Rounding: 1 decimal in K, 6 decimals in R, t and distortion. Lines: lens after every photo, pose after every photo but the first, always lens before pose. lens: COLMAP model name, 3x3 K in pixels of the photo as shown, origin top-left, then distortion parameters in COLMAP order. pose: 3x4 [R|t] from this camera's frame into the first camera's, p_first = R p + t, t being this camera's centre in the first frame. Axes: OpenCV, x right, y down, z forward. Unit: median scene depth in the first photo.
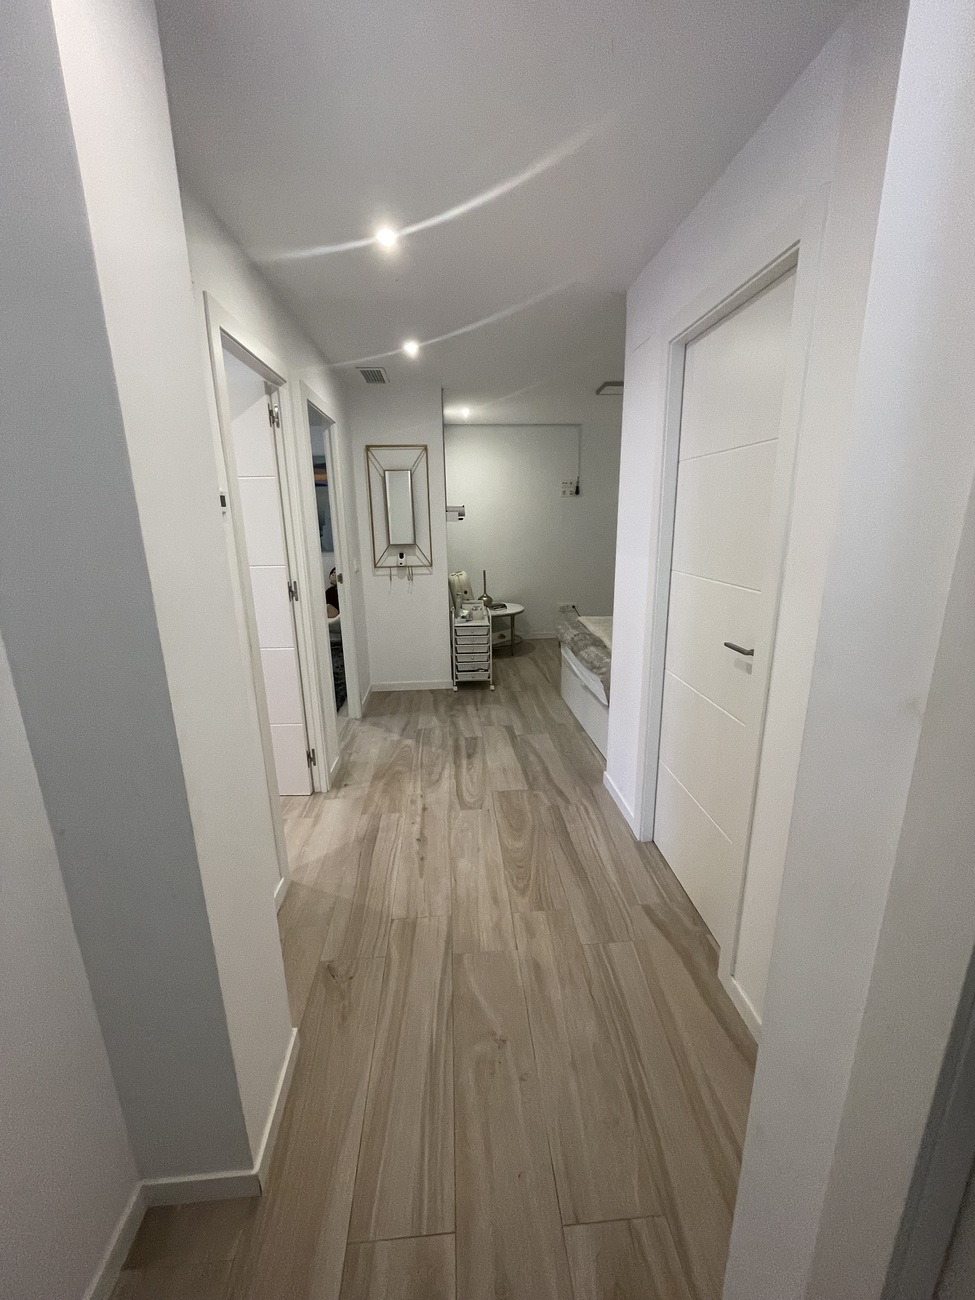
lens RADIAL K [[528.0, 0, 485.7], [0, 528.0, 650.5], [0, 0, 1]] dist [-0.000649, -0.000895]
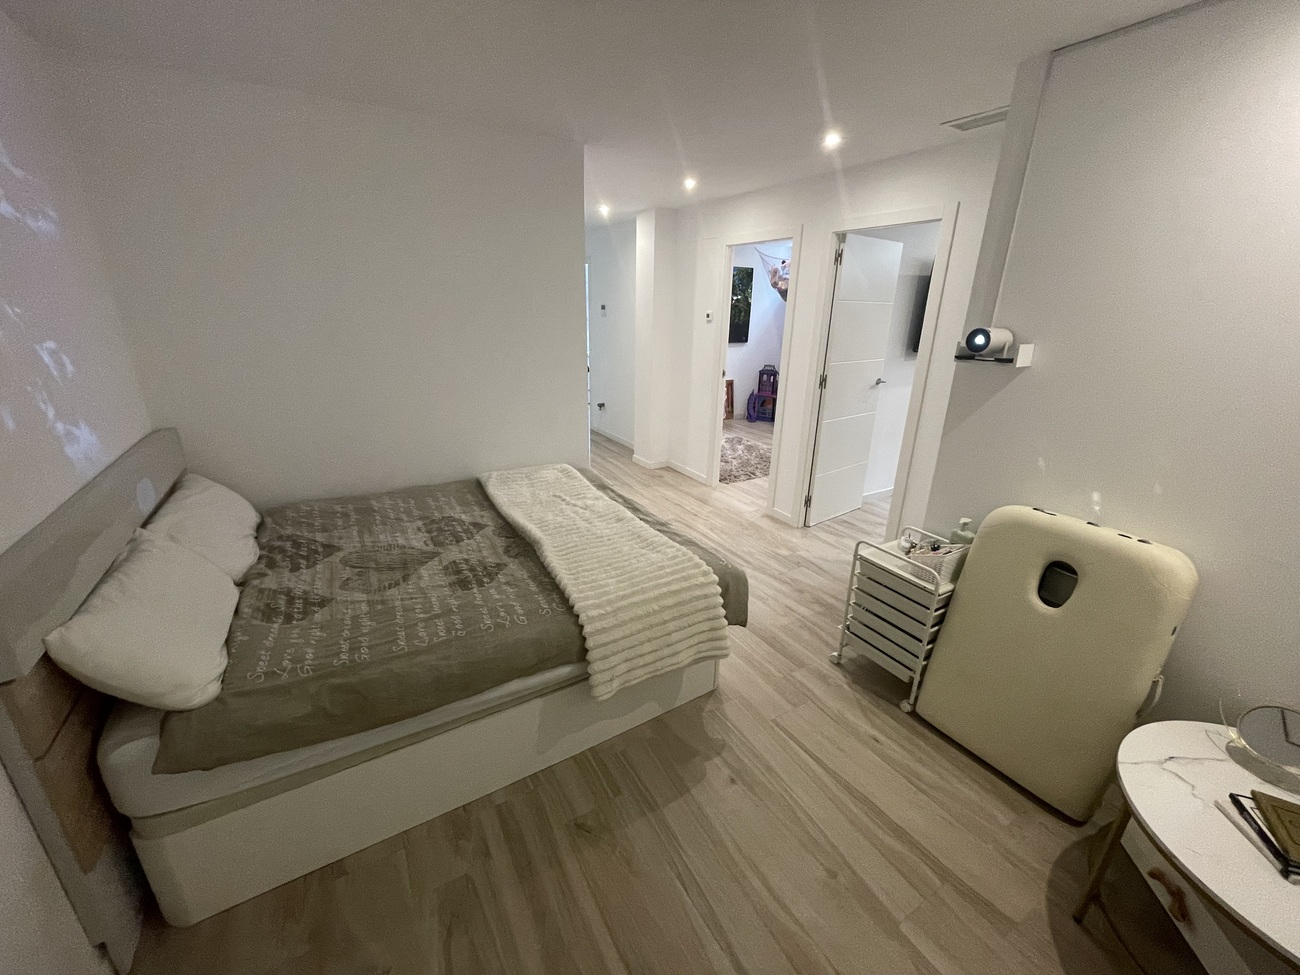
lens RADIAL K [[528.0, 0, 649.0], [0, 528.0, 490.2], [0, 0, 1]] dist [-0.000649, -0.000895]
pose [[-0.893378, 0.150259, -0.423435, 0.415837], [-0.113762, 0.836067, 0.536703, -0.368978], [0.434664, 0.527650, -0.729830, 1.291094]]
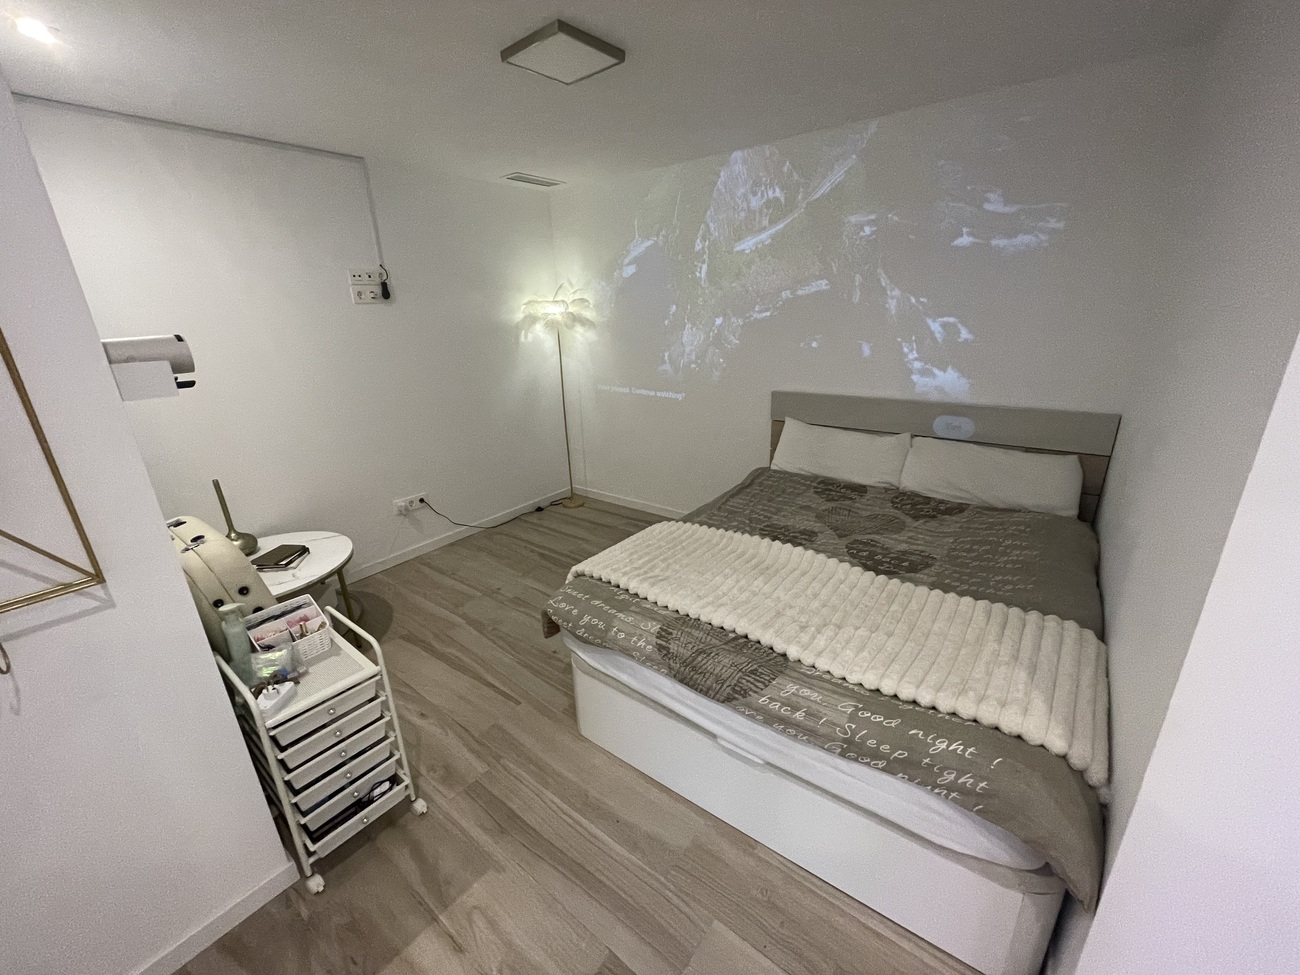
lens RADIAL K [[528.0, 0, 650.8], [0, 528.0, 484.2], [0, 0, 1]] dist [-0.000649, -0.000895]
pose [[0.666513, -0.243213, 0.704704, -0.093457], [0.209730, 0.968280, 0.135817, -0.182892], [-0.715384, 0.057274, 0.696381, 0.628265]]
